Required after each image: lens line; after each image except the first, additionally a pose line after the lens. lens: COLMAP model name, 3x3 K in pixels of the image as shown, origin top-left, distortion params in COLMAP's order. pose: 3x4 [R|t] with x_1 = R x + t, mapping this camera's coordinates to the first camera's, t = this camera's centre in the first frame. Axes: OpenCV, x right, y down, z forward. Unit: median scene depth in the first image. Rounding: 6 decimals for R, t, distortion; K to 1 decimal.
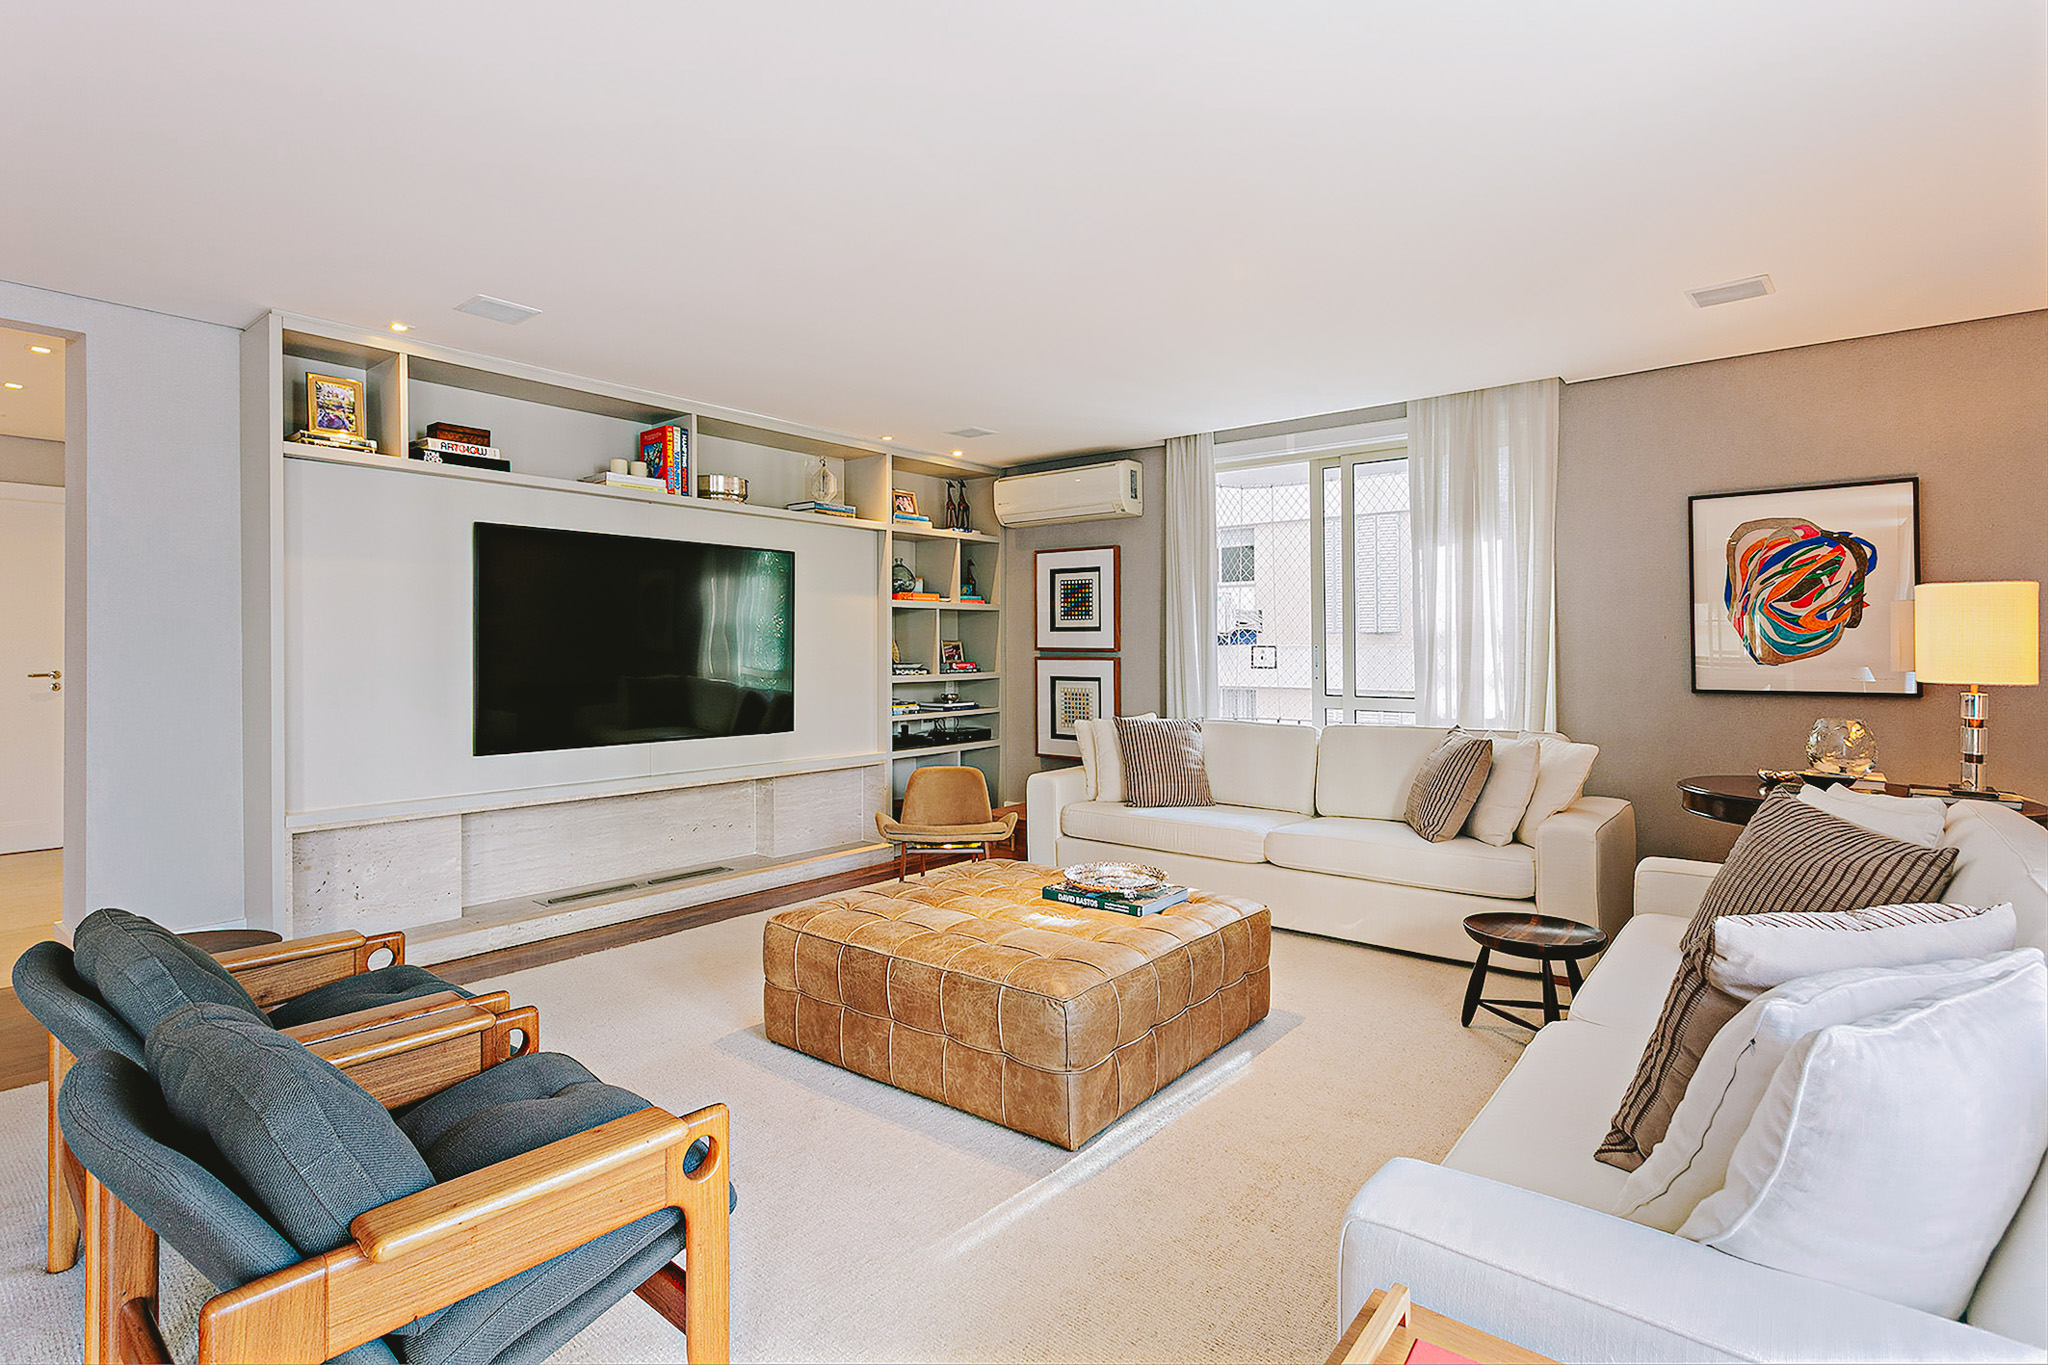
lens RADIAL K [[983.5, 0, 978.3], [0, 983.5, 647.4], [0, 0, 1]] dist [0.001006, 0.000548]
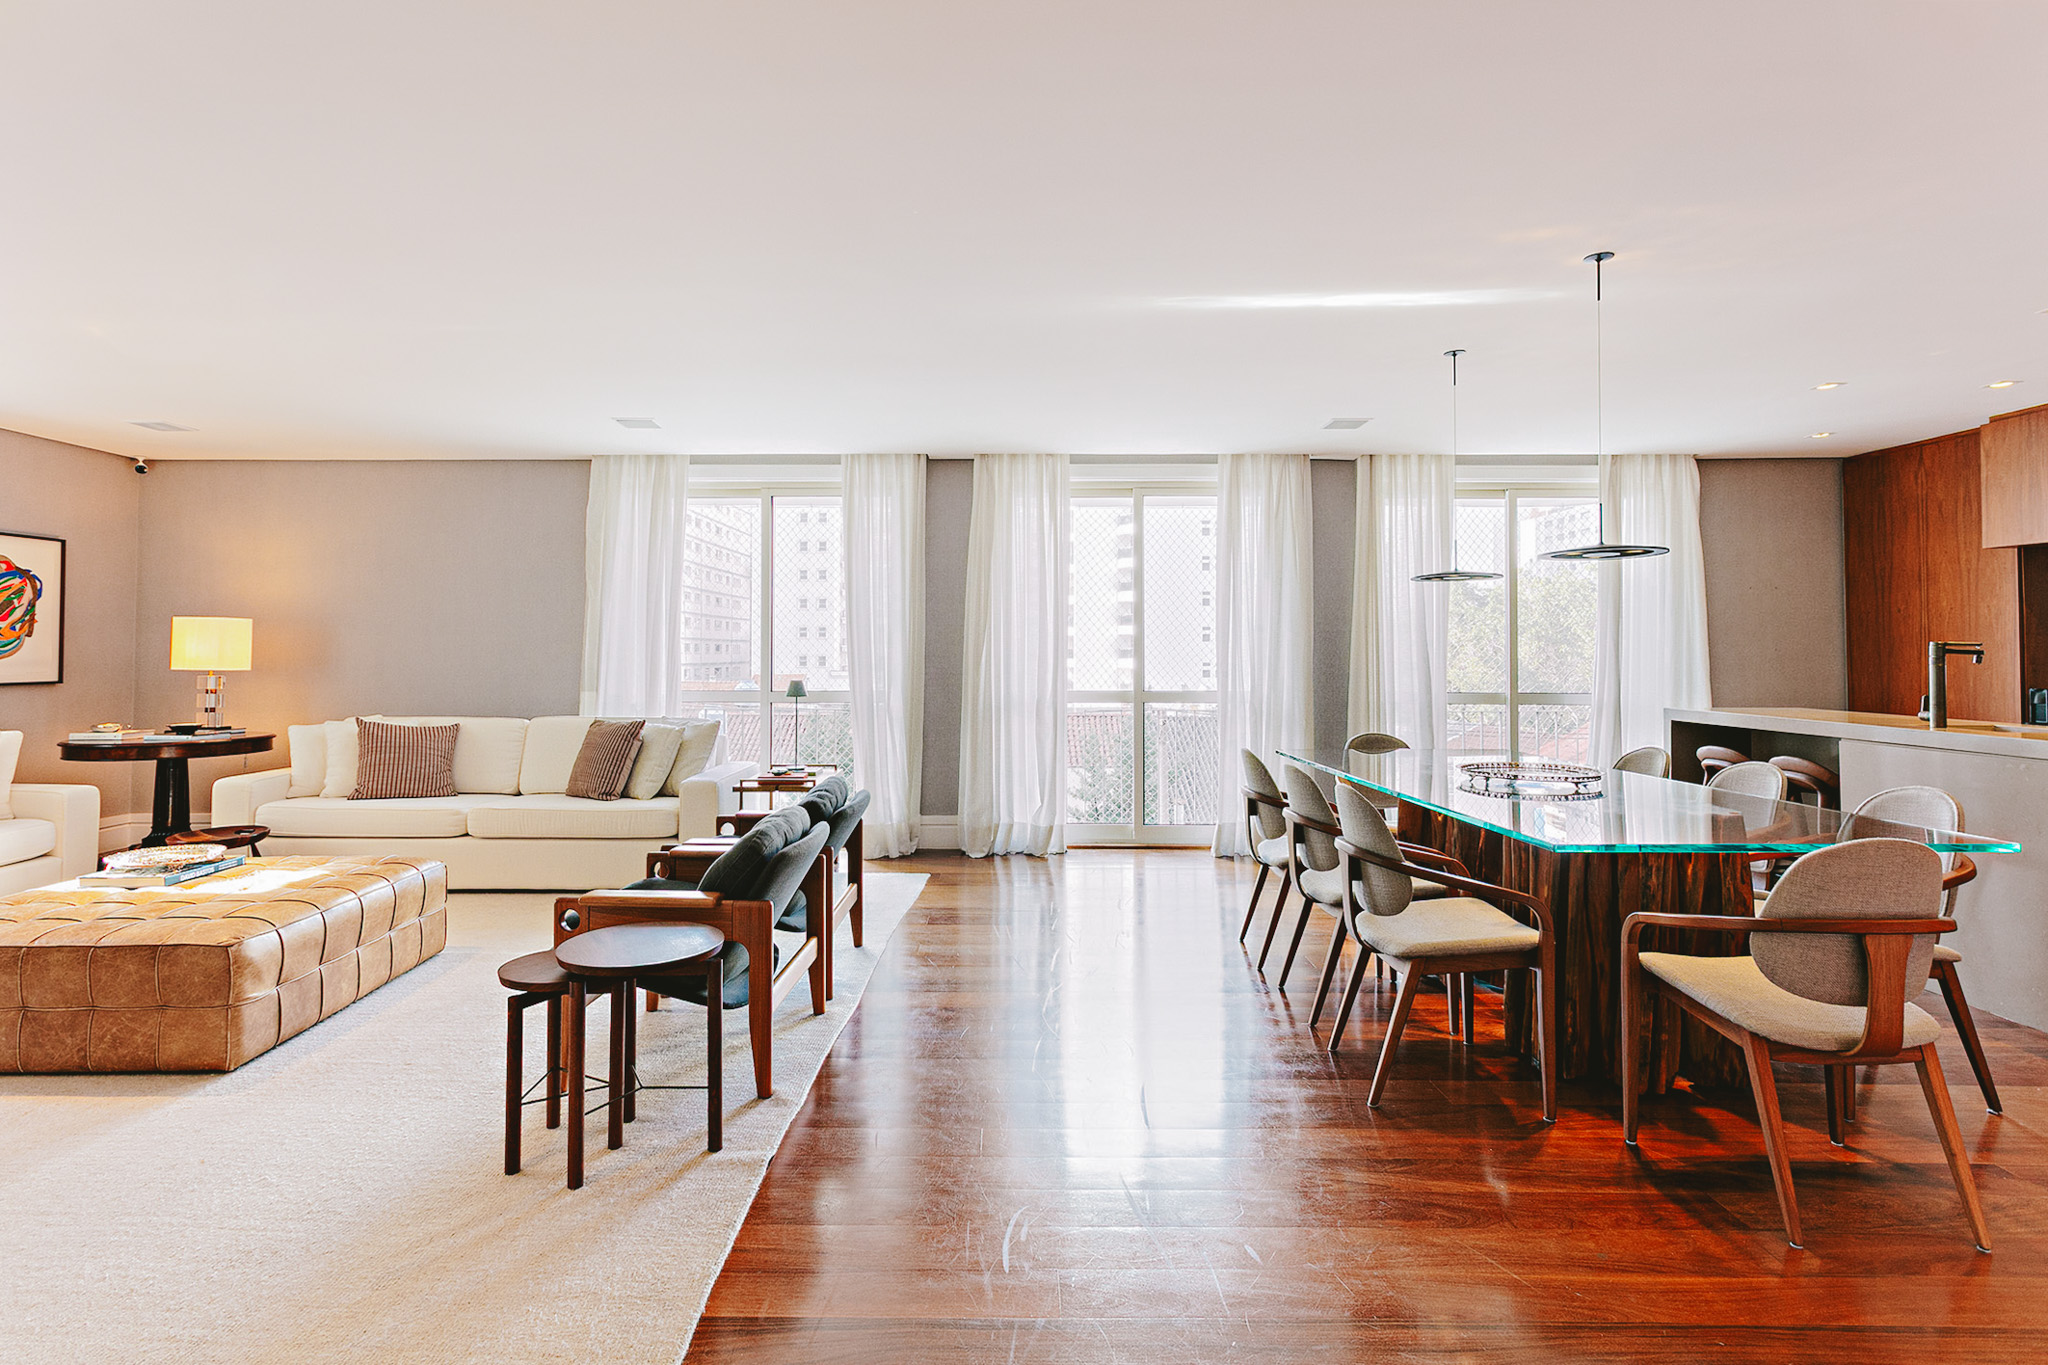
lens RADIAL K [[1002.7, 0, 984.4], [0, 1002.7, 633.7], [0, 0, 1]] dist [-0.000917, 0.000320]
pose [[-0.631821, 0.016206, 0.774945, -0.939050], [-0.001770, 0.999749, -0.022350, 0.004689], [-0.775112, -0.015493, -0.631633, 0.708445]]
